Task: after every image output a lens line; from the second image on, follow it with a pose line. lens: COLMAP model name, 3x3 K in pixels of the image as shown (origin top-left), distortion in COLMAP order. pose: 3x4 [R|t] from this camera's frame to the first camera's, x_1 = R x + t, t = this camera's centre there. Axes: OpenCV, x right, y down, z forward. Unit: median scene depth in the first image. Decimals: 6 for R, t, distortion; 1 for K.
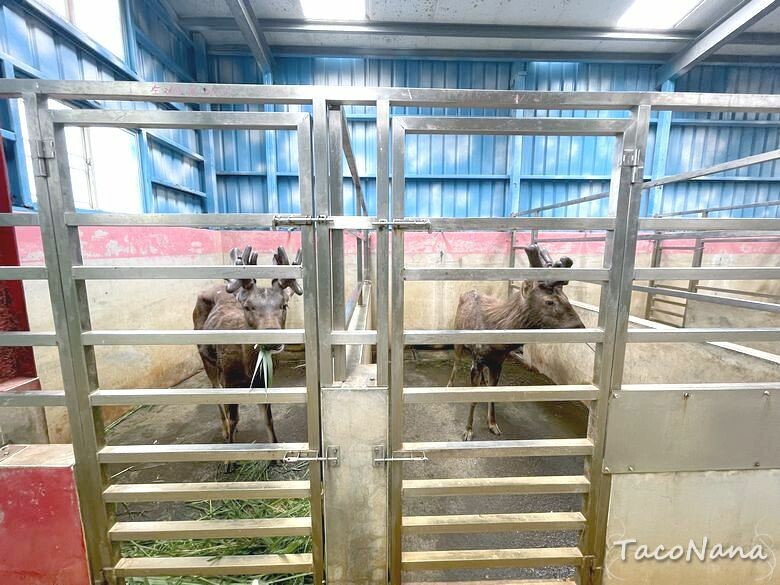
lens RADIAL K [[313.9, 0, 387.2], [0, 313.9, 291.5], [0, 0, 1]] dist [-0.000009, 0.000593]
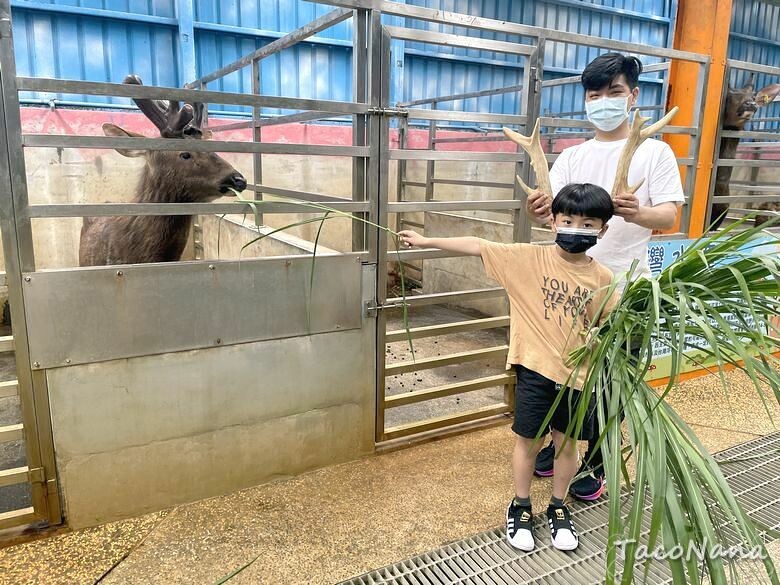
lens RADIAL K [[593.0, 0, 385.7], [0, 593.0, 281.1], [0, 0, 1]] dist [0.008627, -0.006895]
pose [[0.879862, -0.079540, 0.468526, 0.197916], [0.047677, 0.995694, 0.079502, 0.059984], [-0.472832, -0.047612, 0.879865, -0.232862]]
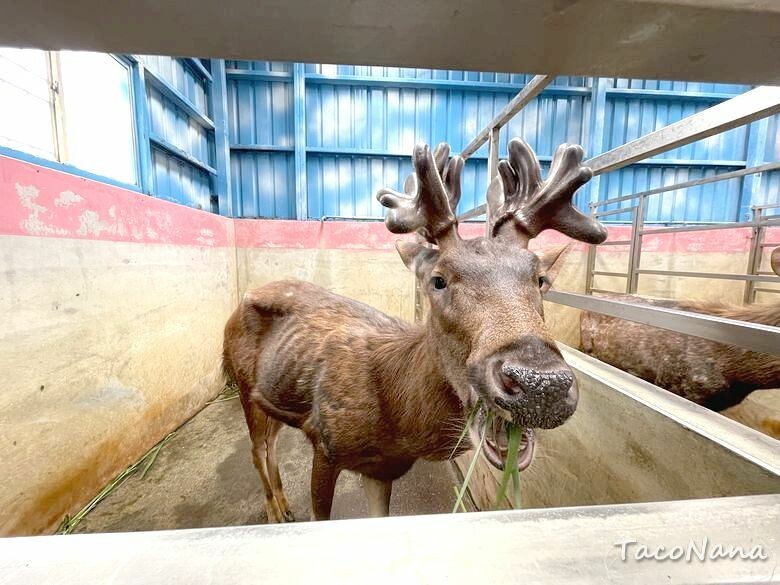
lens RADIAL K [[313.9, 0, 388.1], [0, 313.9, 291.5], [0, 0, 1]] dist [-0.000009, 0.000593]
pose [[0.999099, 0.001222, 0.042427, -0.206049], [-0.000123, 0.999665, -0.025899, 0.009211], [-0.042444, 0.025871, 0.998764, 0.236846]]
